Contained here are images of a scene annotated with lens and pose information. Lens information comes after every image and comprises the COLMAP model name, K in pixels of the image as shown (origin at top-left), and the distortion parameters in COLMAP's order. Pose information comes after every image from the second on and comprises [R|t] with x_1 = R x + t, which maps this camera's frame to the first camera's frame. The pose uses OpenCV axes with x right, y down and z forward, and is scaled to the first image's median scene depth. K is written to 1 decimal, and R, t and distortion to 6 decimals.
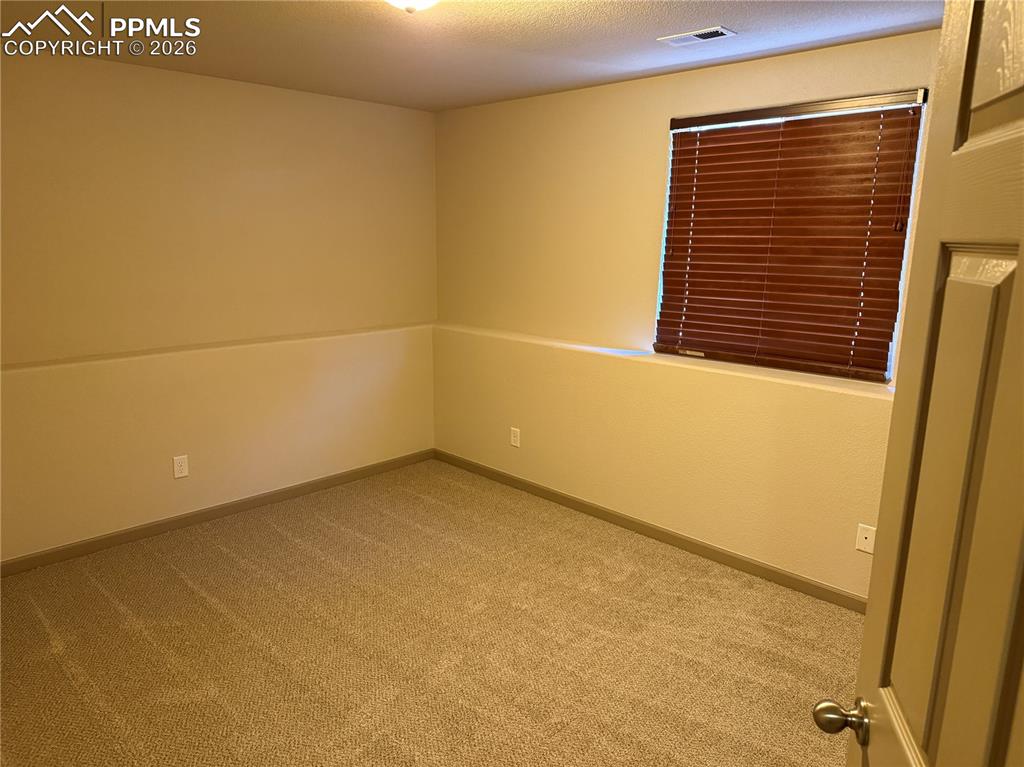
lens RADIAL K [[716.3, 0, 513.9], [0, 716.3, 381.6], [0, 0, 1]] dist [0.006993, 0.000727]
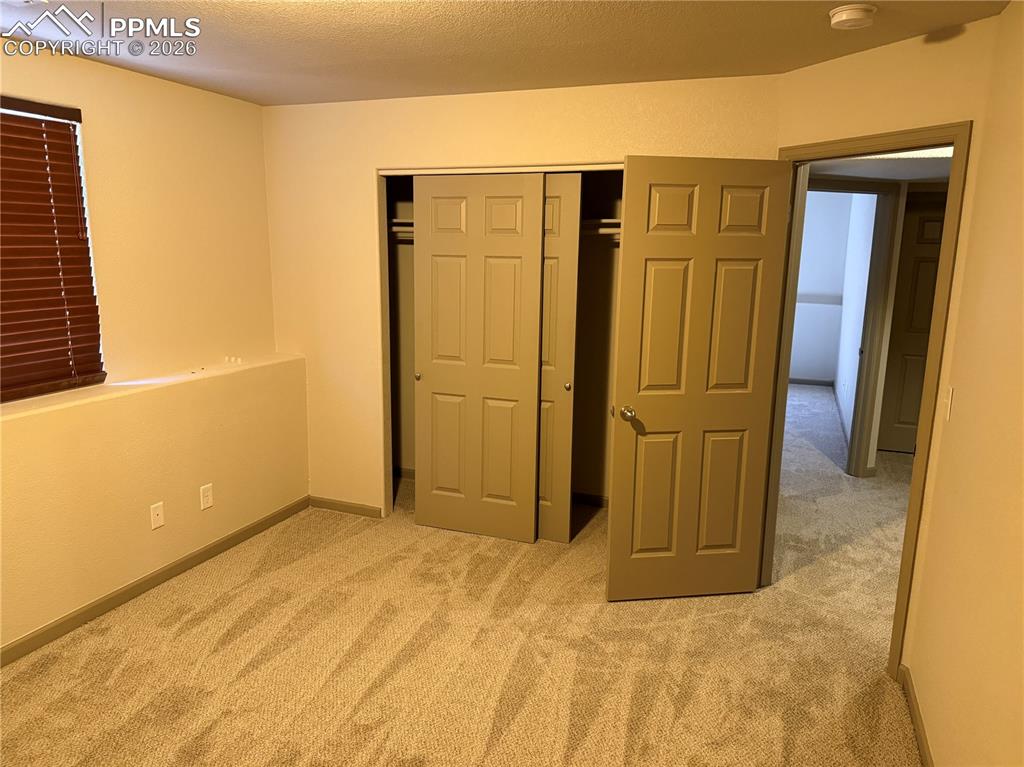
lens RADIAL K [[716.3, 0, 513.9], [0, 716.3, 377.8], [0, 0, 1]] dist [0.006993, 0.000727]
pose [[-0.372890, -0.200481, 0.905958, -0.663596], [0.169869, 0.945128, 0.279066, -0.194970], [-0.912194, 0.257955, -0.318374, 0.769765]]
